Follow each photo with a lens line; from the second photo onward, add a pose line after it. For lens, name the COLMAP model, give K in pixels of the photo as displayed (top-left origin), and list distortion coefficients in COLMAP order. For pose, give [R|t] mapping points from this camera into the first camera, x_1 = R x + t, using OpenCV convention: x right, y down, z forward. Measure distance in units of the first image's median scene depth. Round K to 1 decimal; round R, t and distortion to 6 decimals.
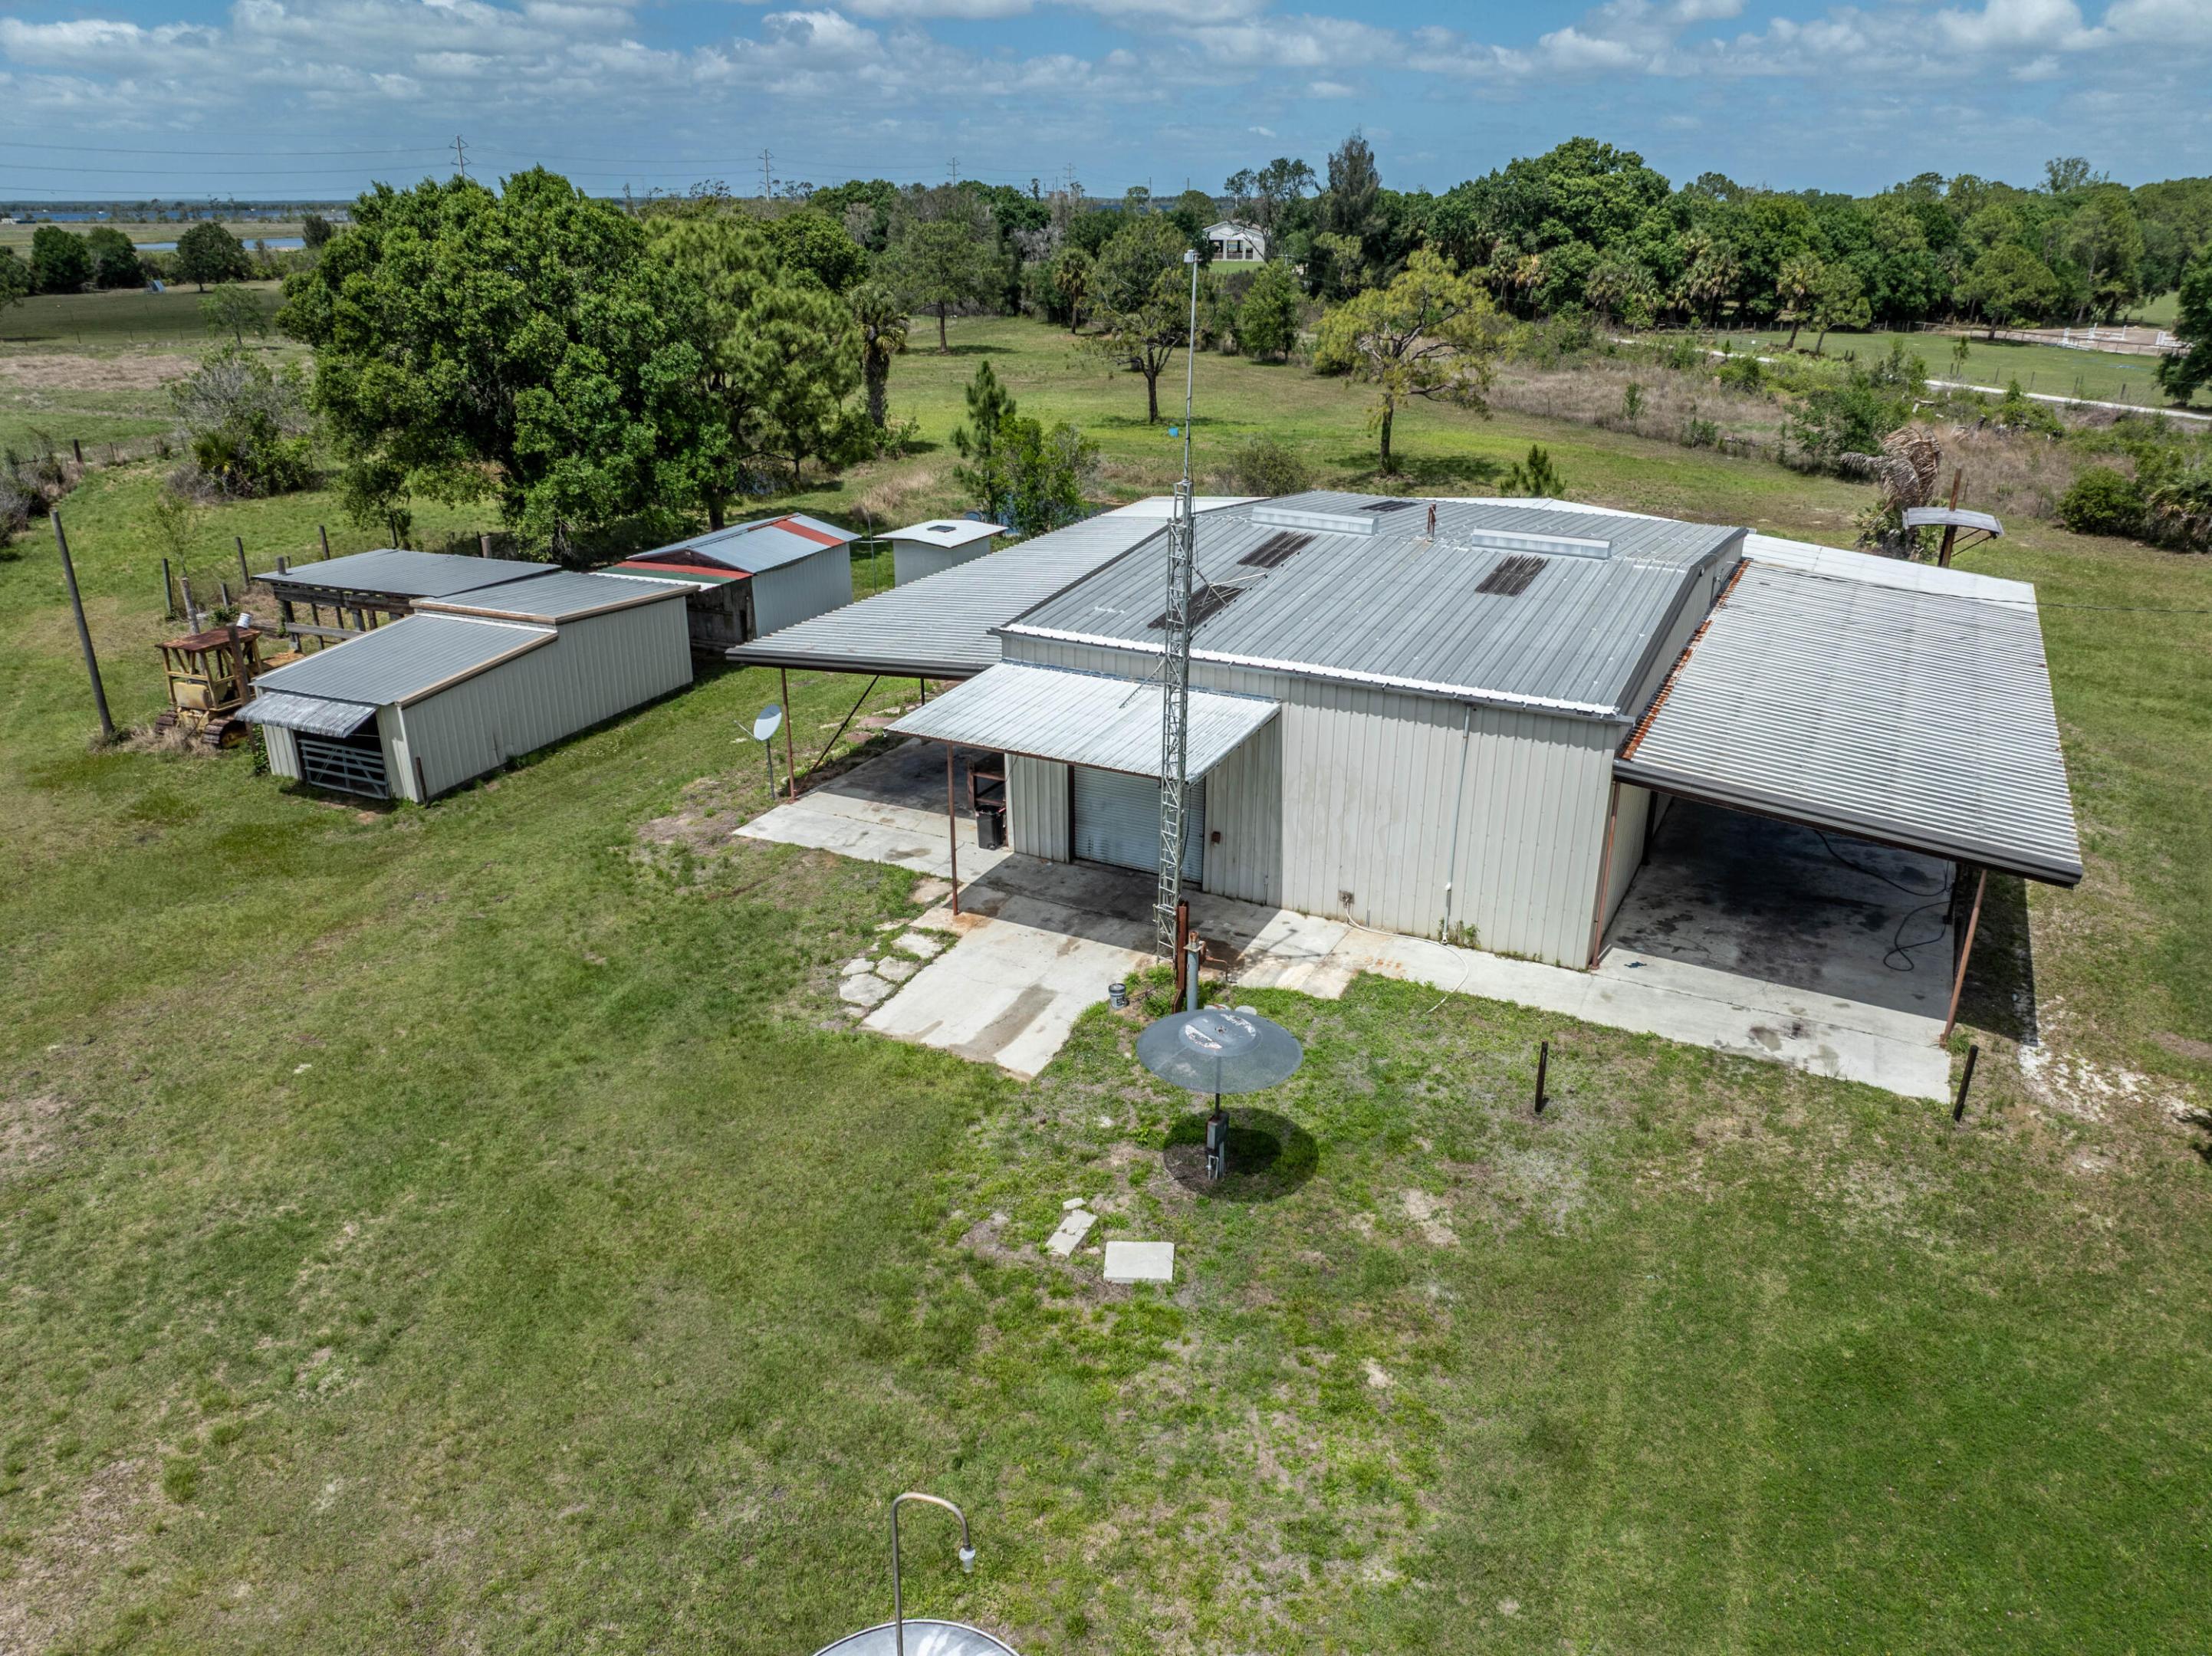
lens RADIAL K [[1561.6, 0, 1111.4], [0, 1561.6, 830.8], [0, 0, 1]] dist [-0.043979, 0.012980]
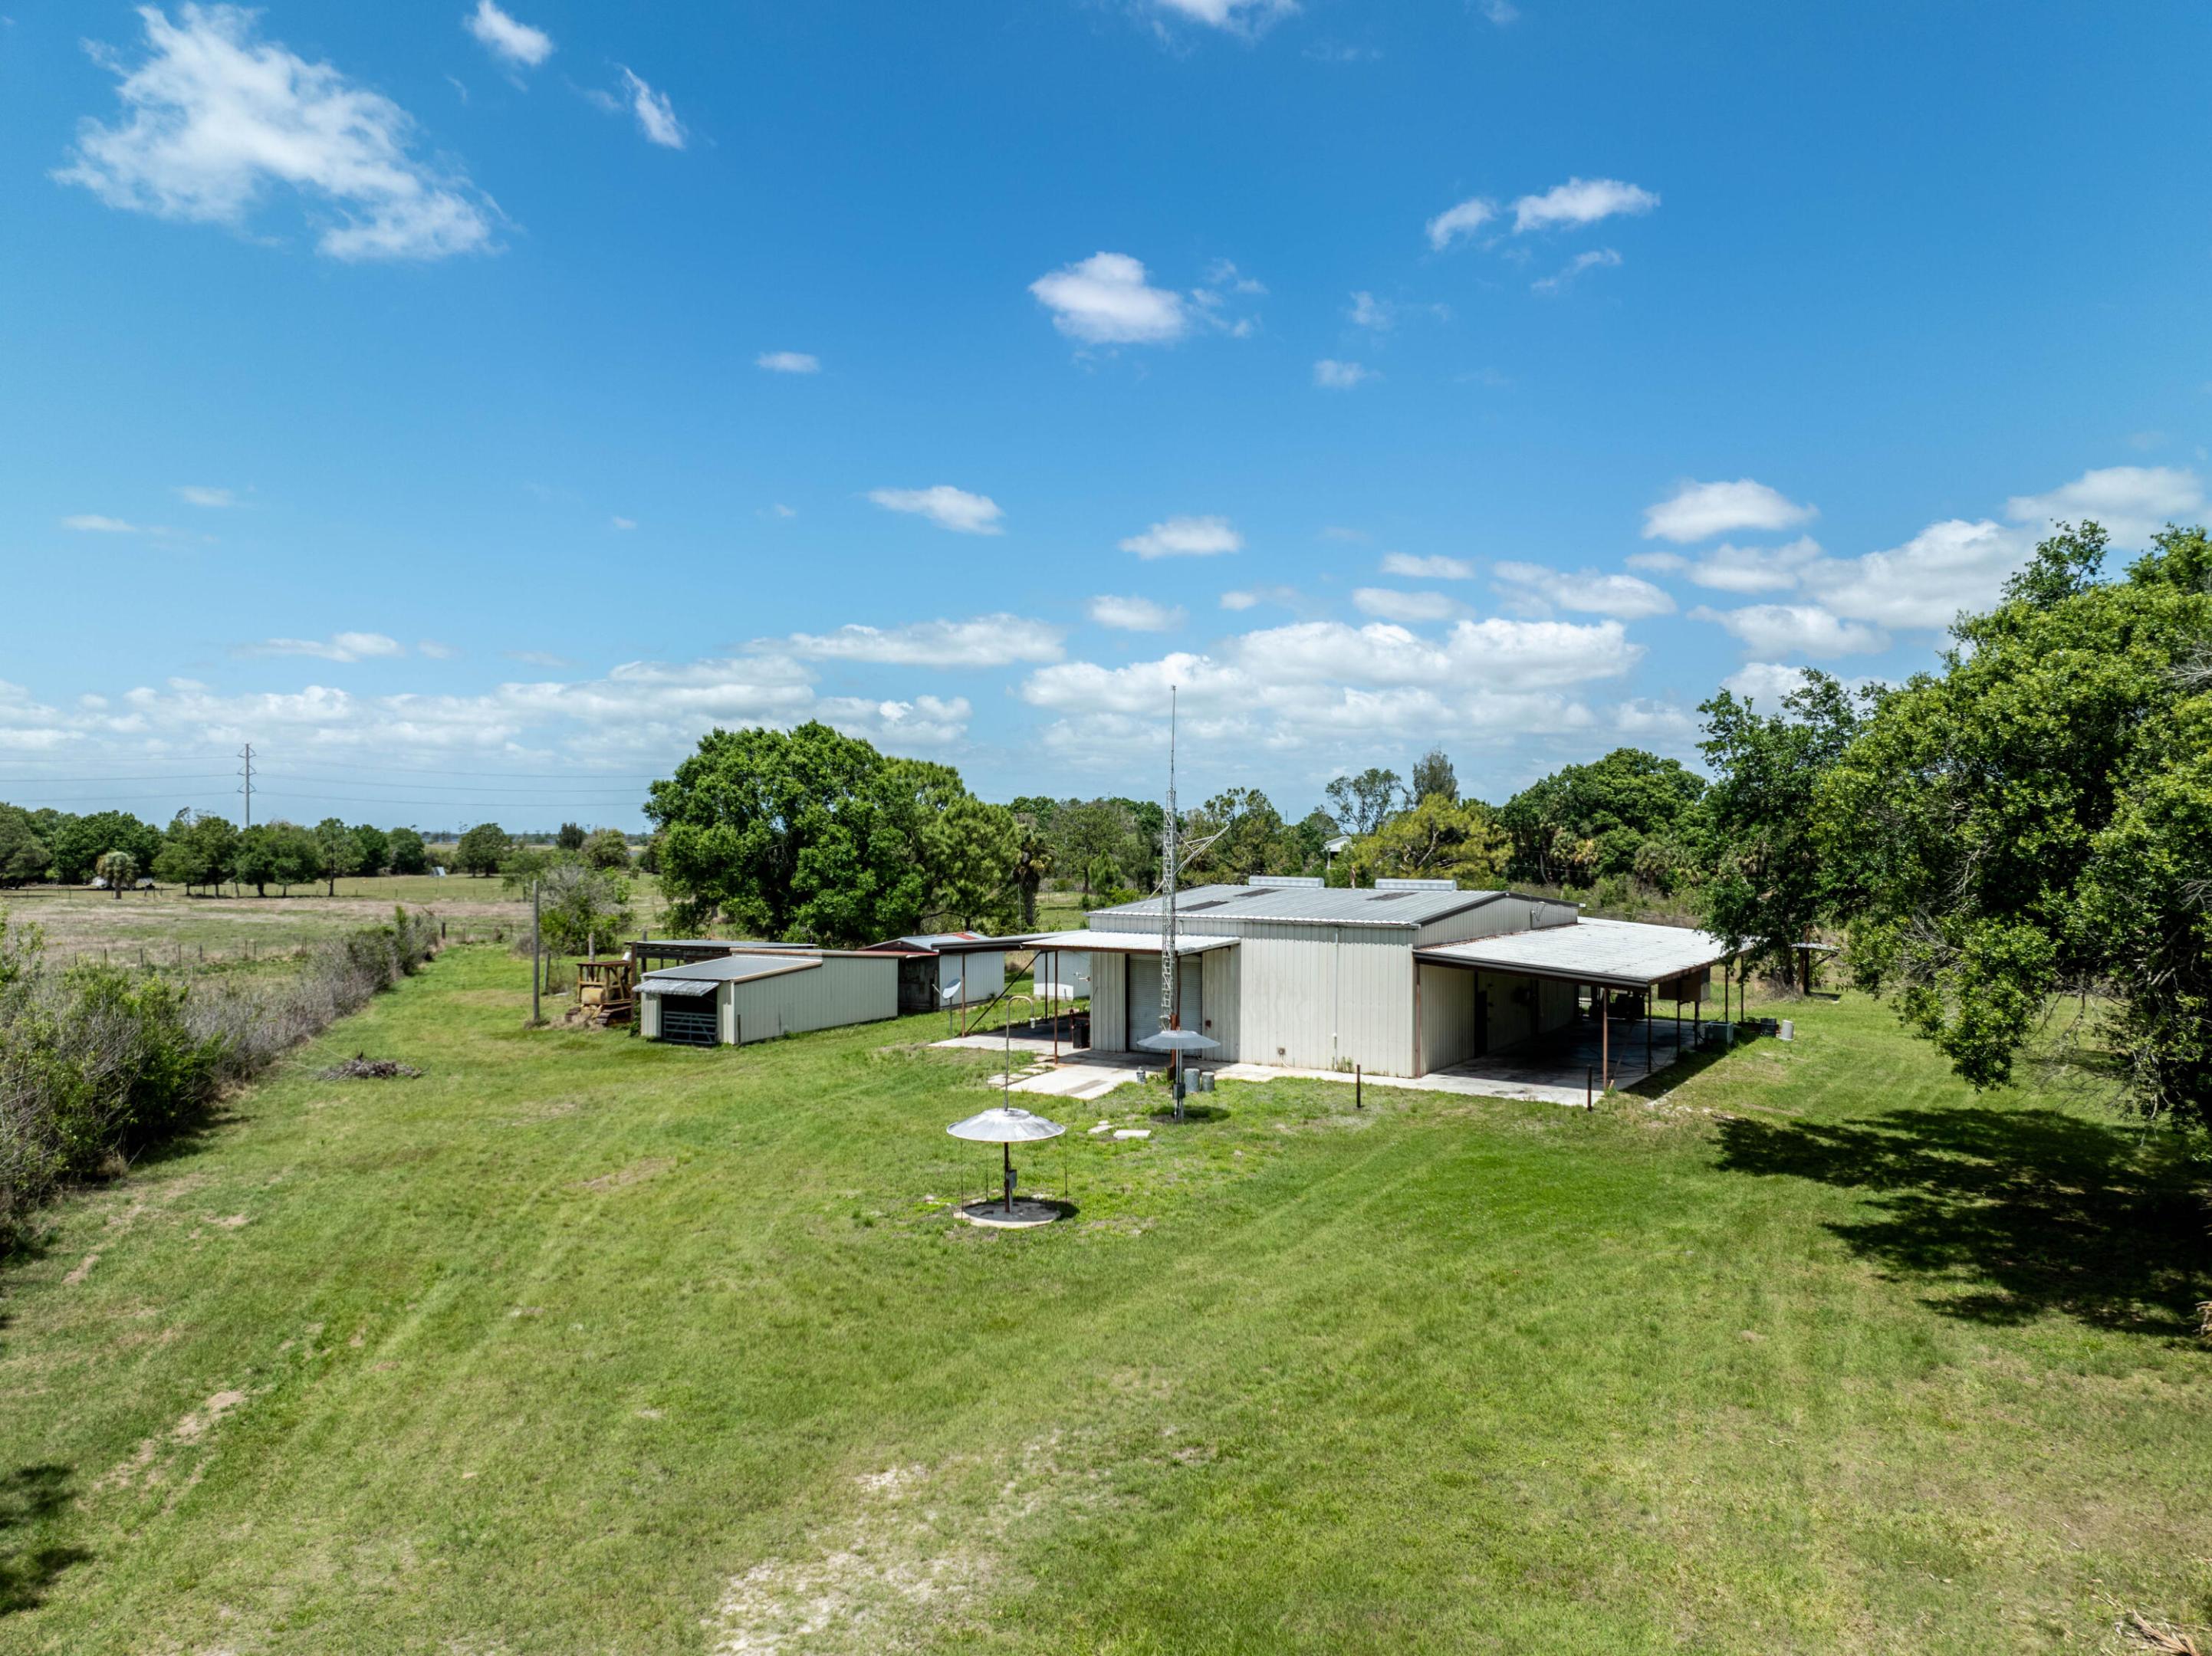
lens RADIAL K [[1561.6, 0, 1106.4], [0, 1561.6, 835.9], [0, 0, 1]] dist [-0.043979, 0.012980]
pose [[0.995288, -0.001048, -0.096955, 0.127349], [-0.035780, 0.925402, -0.377295, 0.483528], [0.090118, 0.378986, 0.921004, -0.700060]]
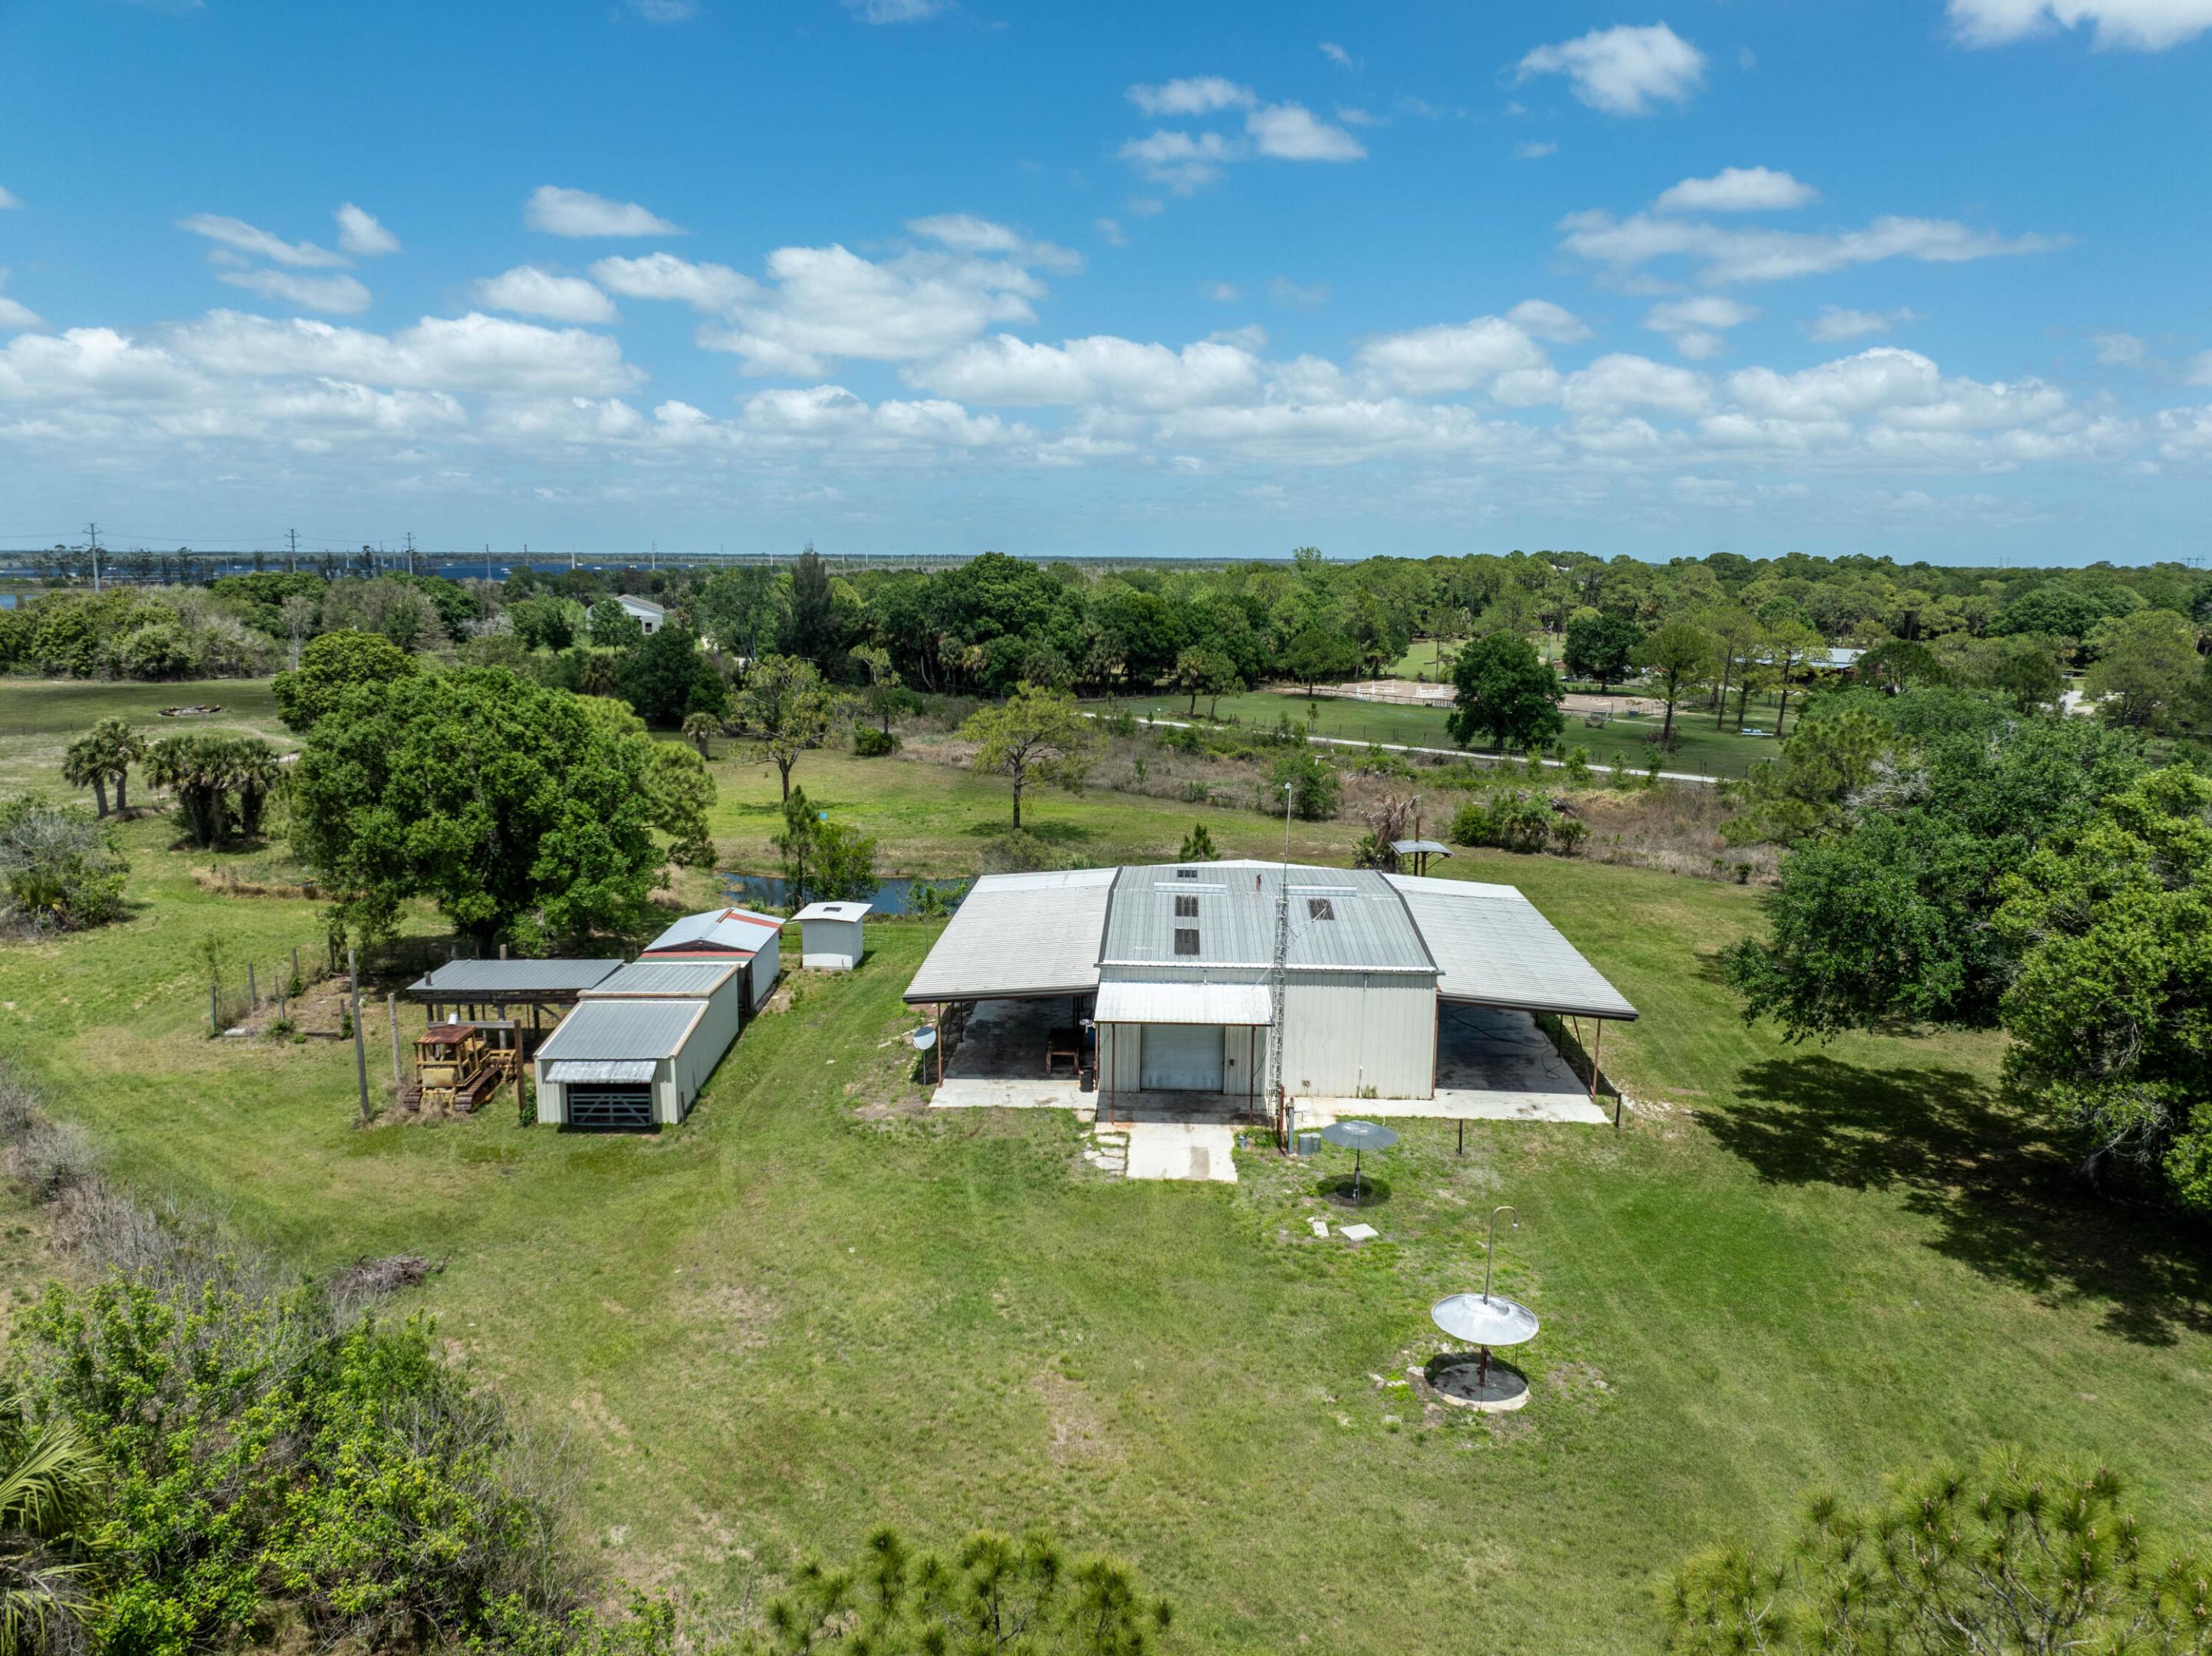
lens RADIAL K [[1561.6, 0, 1113.2], [0, 1561.6, 818.1], [0, 0, 1]] dist [-0.043979, 0.012980]
pose [[0.909502, -0.063222, 0.410863, -0.833815], [0.150785, 0.971228, -0.184335, 0.043551], [-0.387388, 0.229605, 0.892867, -0.690698]]
